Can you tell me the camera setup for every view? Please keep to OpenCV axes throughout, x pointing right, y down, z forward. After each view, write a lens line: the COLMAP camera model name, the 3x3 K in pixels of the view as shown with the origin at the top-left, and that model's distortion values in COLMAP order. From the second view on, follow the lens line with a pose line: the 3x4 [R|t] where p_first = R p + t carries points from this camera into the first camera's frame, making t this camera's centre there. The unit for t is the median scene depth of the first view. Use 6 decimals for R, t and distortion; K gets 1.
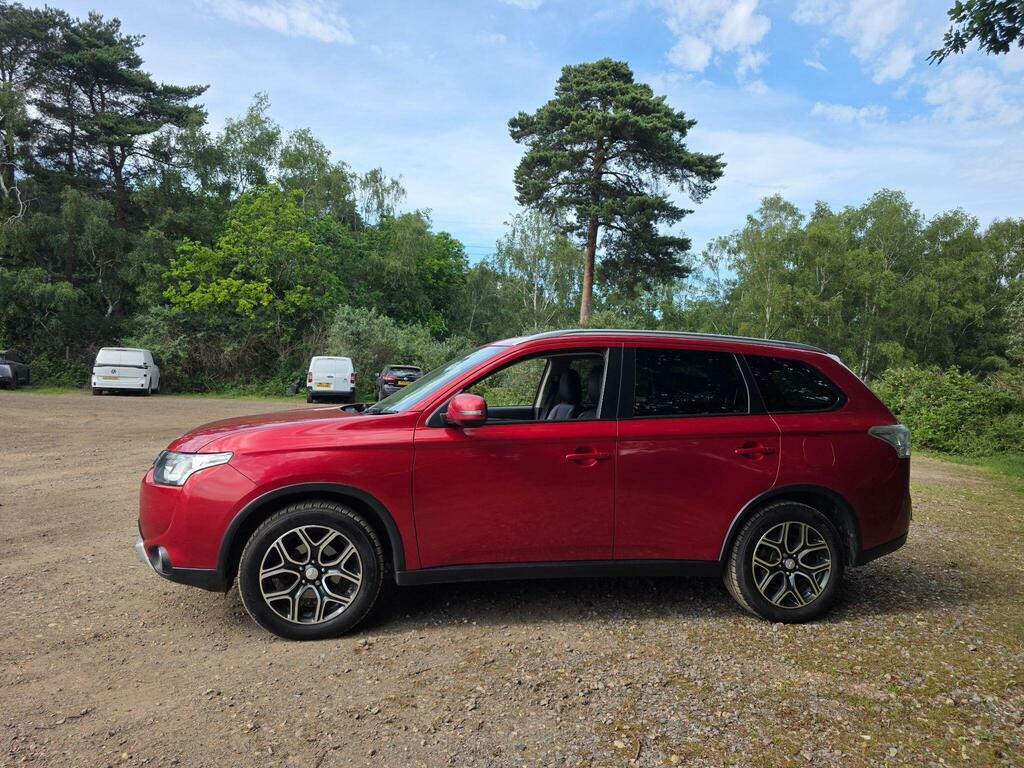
lens RADIAL K [[689.4, 0, 501.2], [0, 689.4, 392.1], [0, 0, 1]] dist [0.056095, -0.060402]
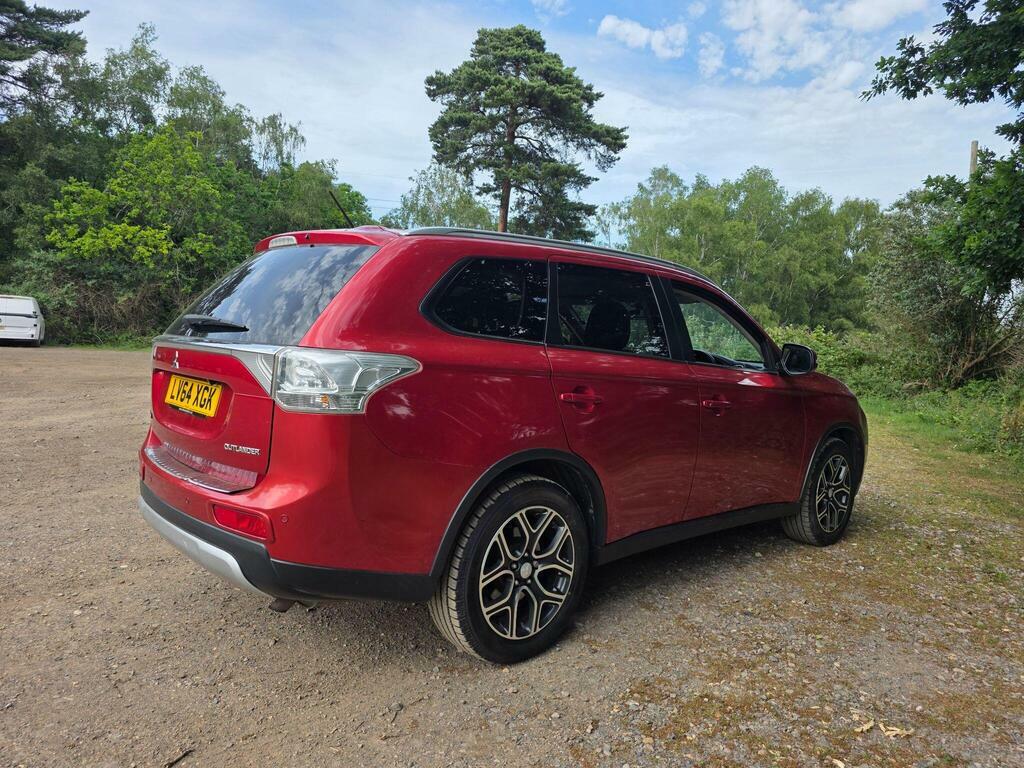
lens RADIAL K [[694.9, 0, 509.1], [0, 694.9, 383.1], [0, 0, 1]] dist [0.043336, -0.042804]
pose [[0.982855, -0.001490, 0.184375, -0.055483], [-0.007350, 0.998856, 0.047252, 0.004193], [-0.184235, -0.047796, 0.981719, -0.044825]]
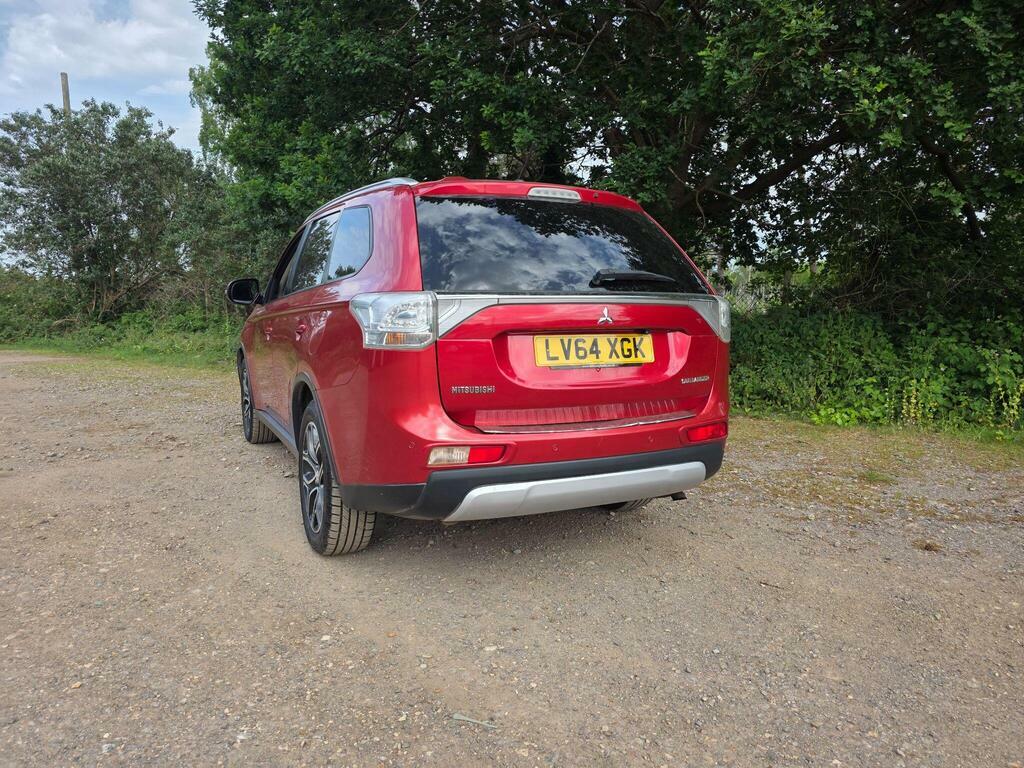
lens RADIAL K [[706.5, 0, 507.6], [0, 706.5, 370.9], [0, 0, 1]] dist [0.054933, -0.041922]
pose [[0.096408, -0.131913, 0.986562, -0.173620], [0.017011, 0.991253, 0.130878, 0.000791], [-0.995197, 0.004164, 0.097808, 0.056954]]
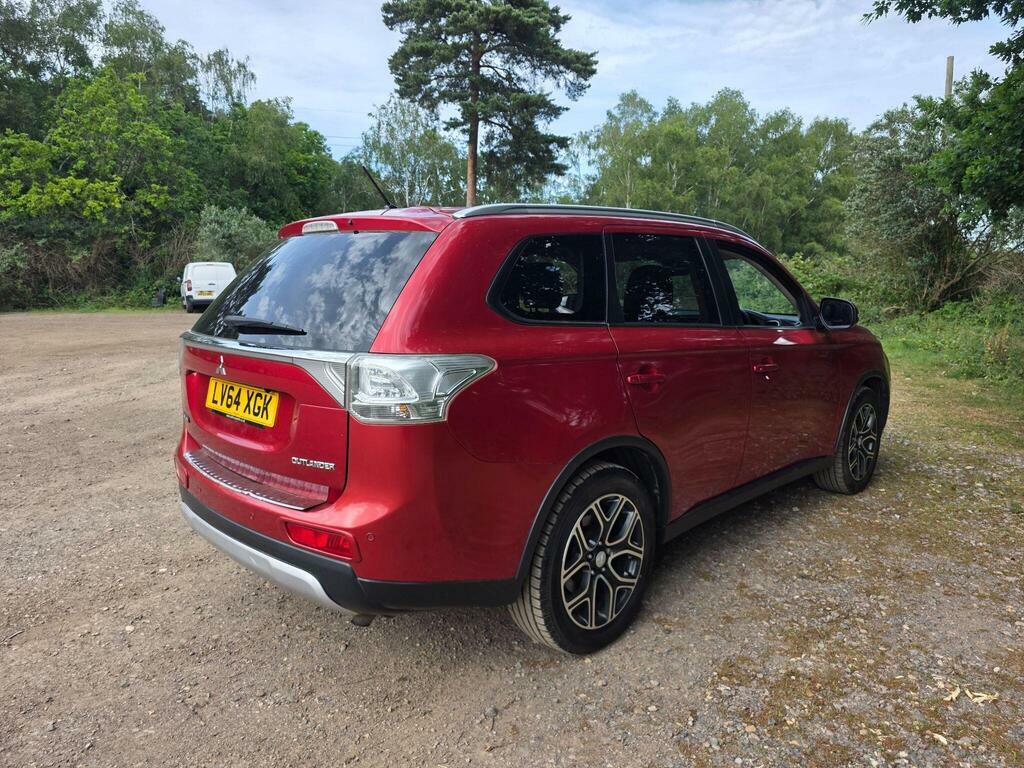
lens RADIAL K [[699.2, 0, 514.9], [0, 699.2, 384.7], [0, 0, 1]] dist [0.031849, -0.036294]
pose [[0.970948, -0.072149, 0.228153, -0.066432], [0.040918, 0.989479, 0.138771, -0.002239], [-0.235765, -0.125404, 0.963685, -0.037389]]
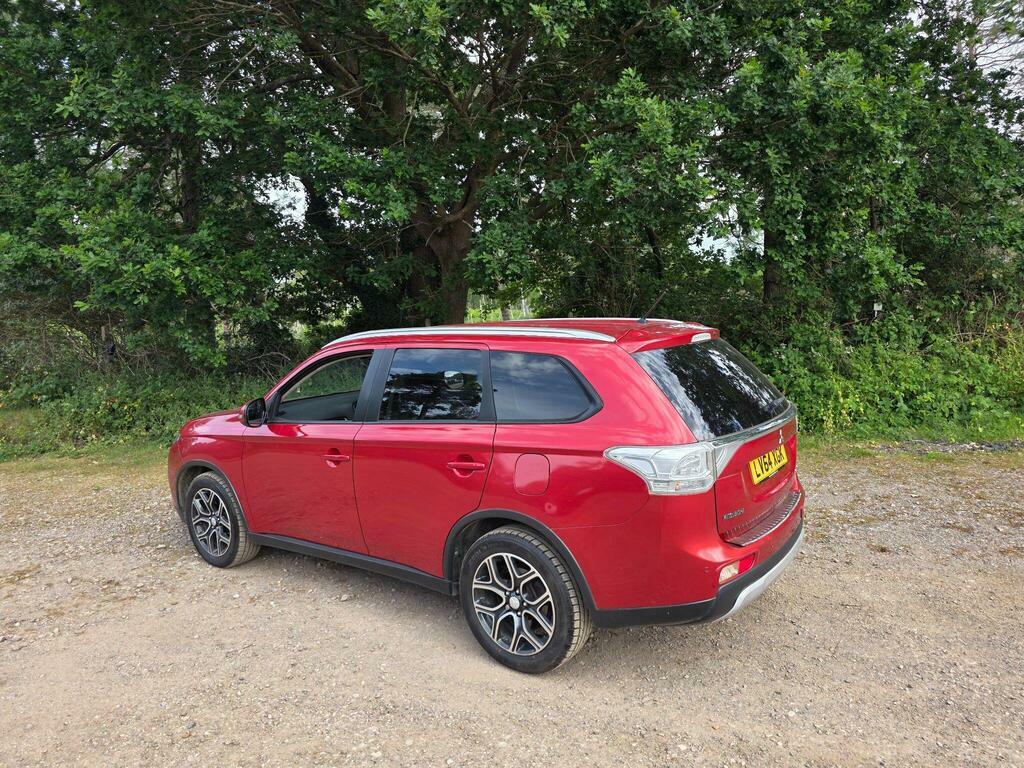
lens RADIAL K [[691.8, 0, 510.9], [0, 691.8, 391.4], [0, 0, 1]] dist [0.052157, -0.055887]
pose [[-0.373531, -0.135104, 0.917726, -0.172480], [0.055936, 0.984256, 0.167665, -0.024500], [-0.925930, 0.113962, -0.360093, 0.138487]]
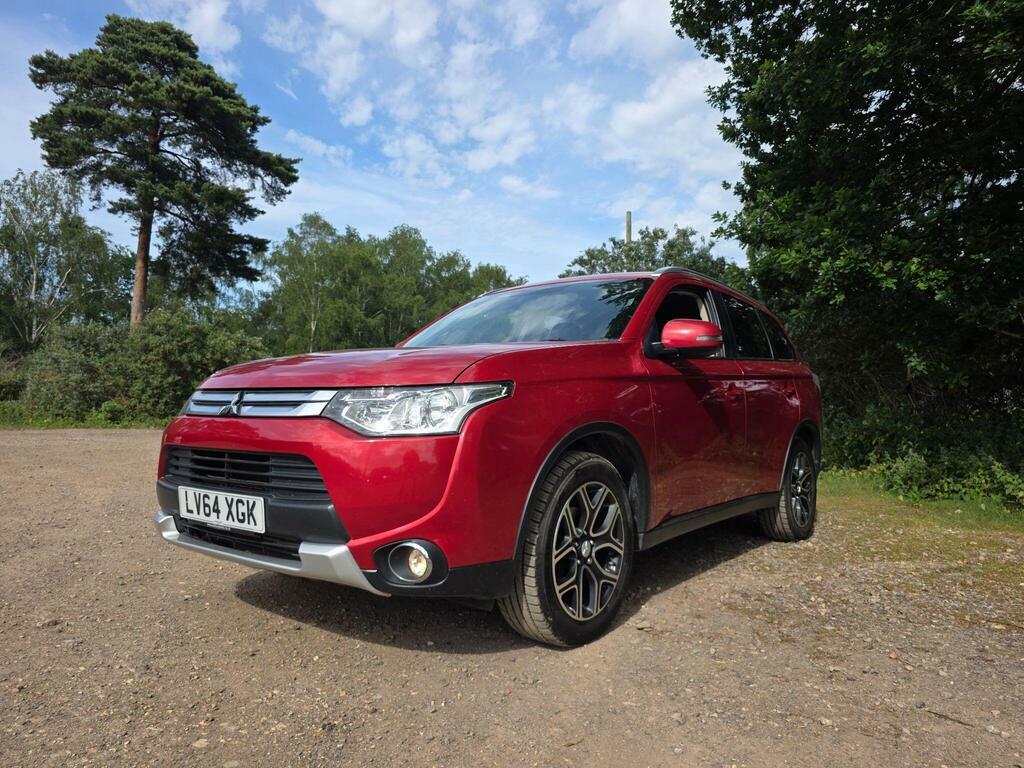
lens RADIAL K [[697.0, 0, 518.3], [0, 697.0, 384.0], [0, 0, 1]] dist [0.037280, -0.041363]
pose [[0.744005, 0.002414, 0.668170, -0.101669], [0.025490, 0.999163, -0.031994, 0.013620], [-0.667688, 0.040835, 0.743321, 0.061328]]
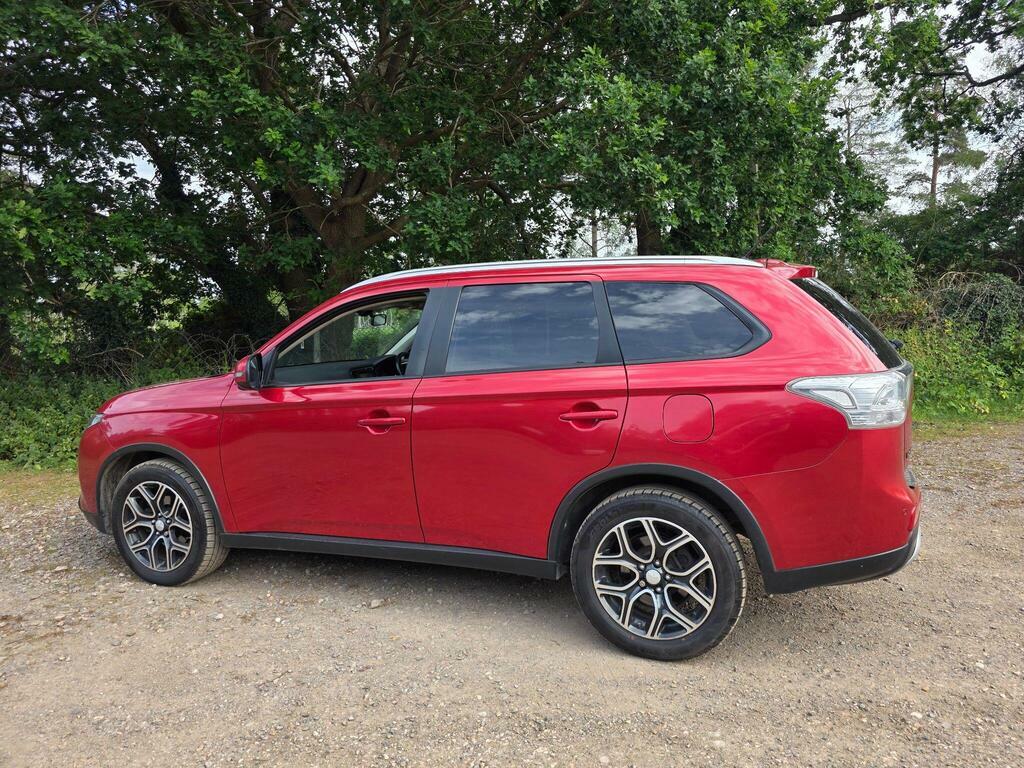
lens RADIAL K [[697.1, 0, 524.6], [0, 697.1, 368.3], [0, 0, 1]] dist [0.029333, -0.004239]
pose [[-0.609839, -0.077075, 0.788769, -0.134475], [0.023738, 0.993037, 0.115389, -0.010817], [-0.792170, 0.089093, -0.603763, 0.171318]]
